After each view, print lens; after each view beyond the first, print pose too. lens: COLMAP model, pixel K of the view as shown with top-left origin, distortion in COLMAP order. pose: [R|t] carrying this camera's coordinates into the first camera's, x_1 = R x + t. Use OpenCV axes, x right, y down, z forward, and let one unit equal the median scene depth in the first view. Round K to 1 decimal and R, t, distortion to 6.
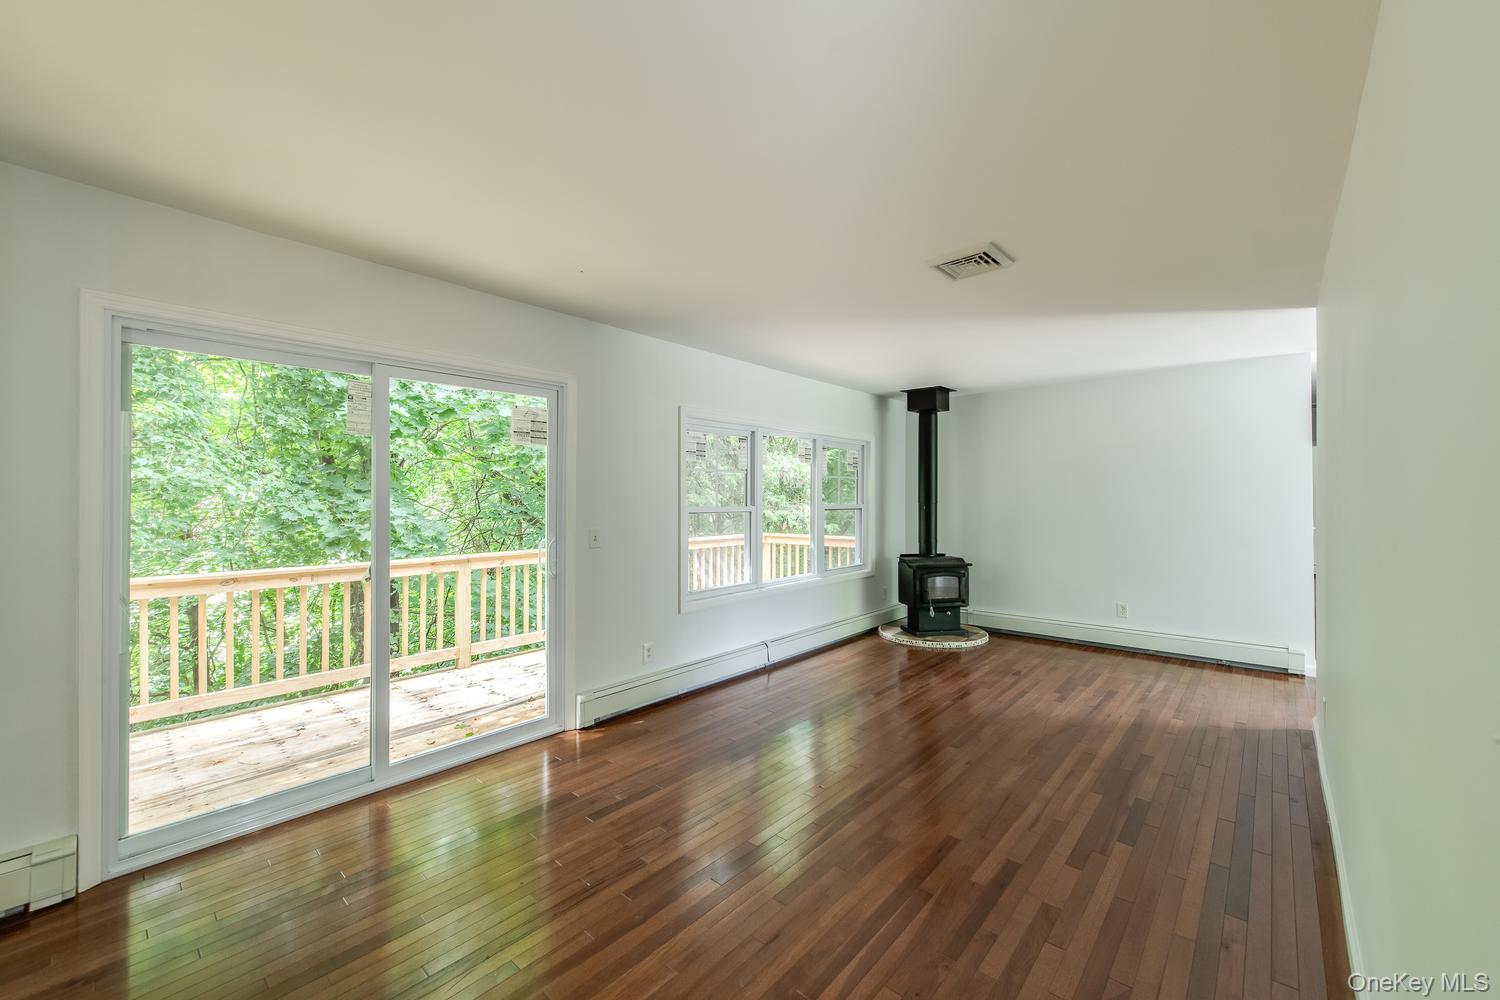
lens RADIAL K [[593.3, 0, 750.6], [0, 593.3, 494.0], [0, 0, 1]] dist [-0.000285, -0.000411]
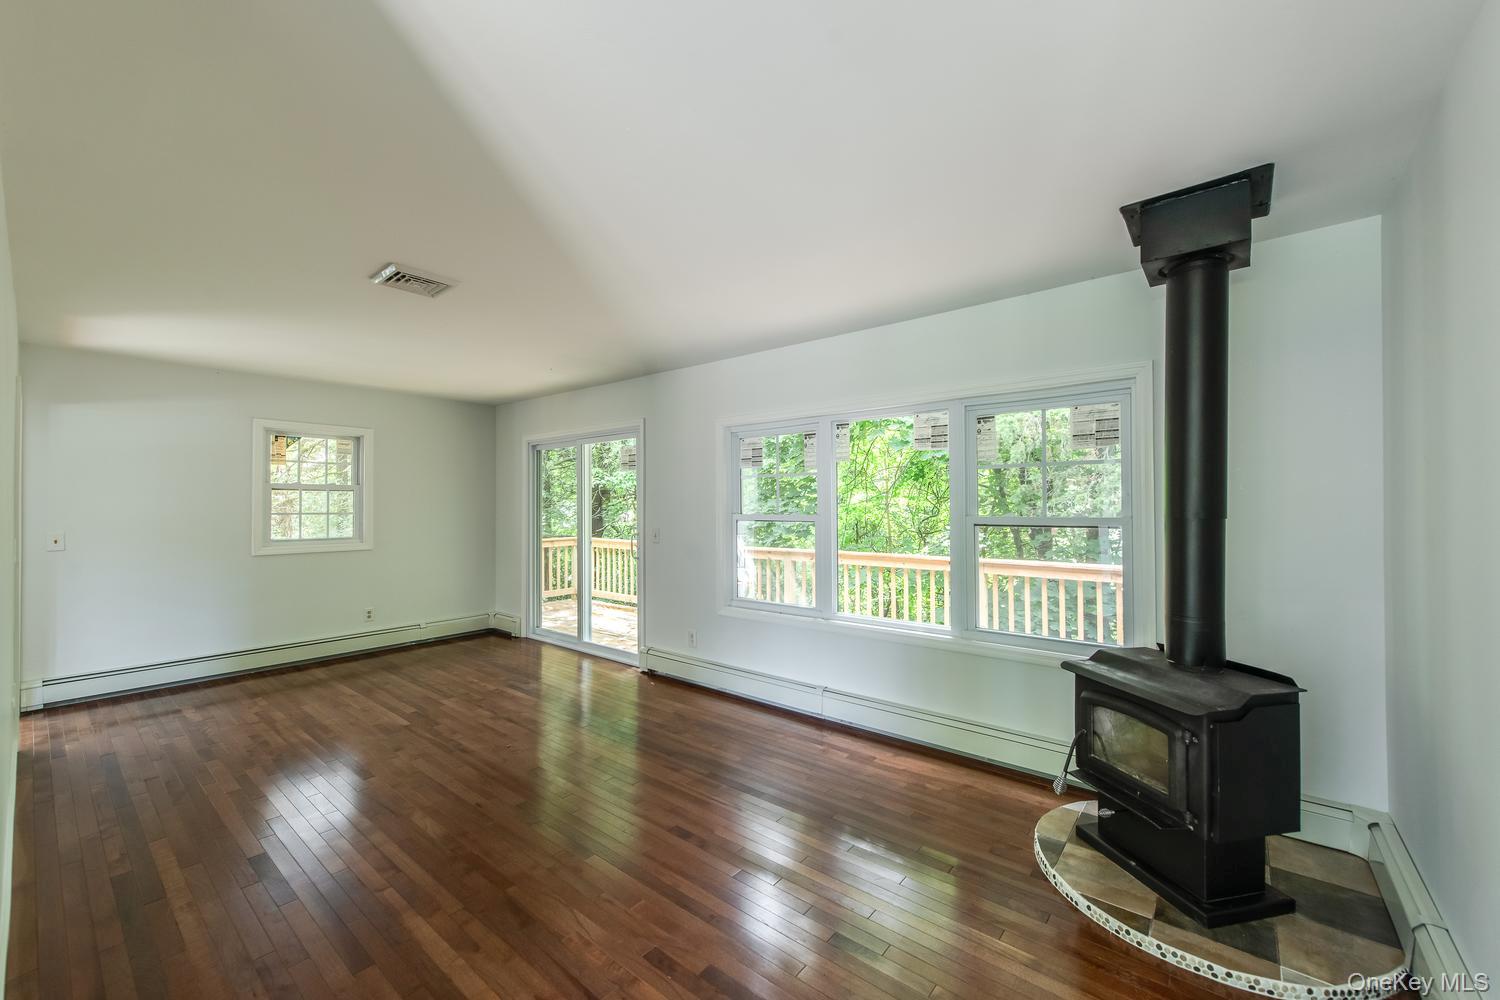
lens RADIAL K [[586.7, 0, 750.0], [0, 586.7, 500.0], [0, 0, 1]] dist [-0.000475, -0.000129]
pose [[0.034258, -0.006283, -0.999393, 0.828772], [0.012893, 0.999900, -0.005844, 0.003420], [0.999330, -0.012685, 0.034336, 0.907200]]
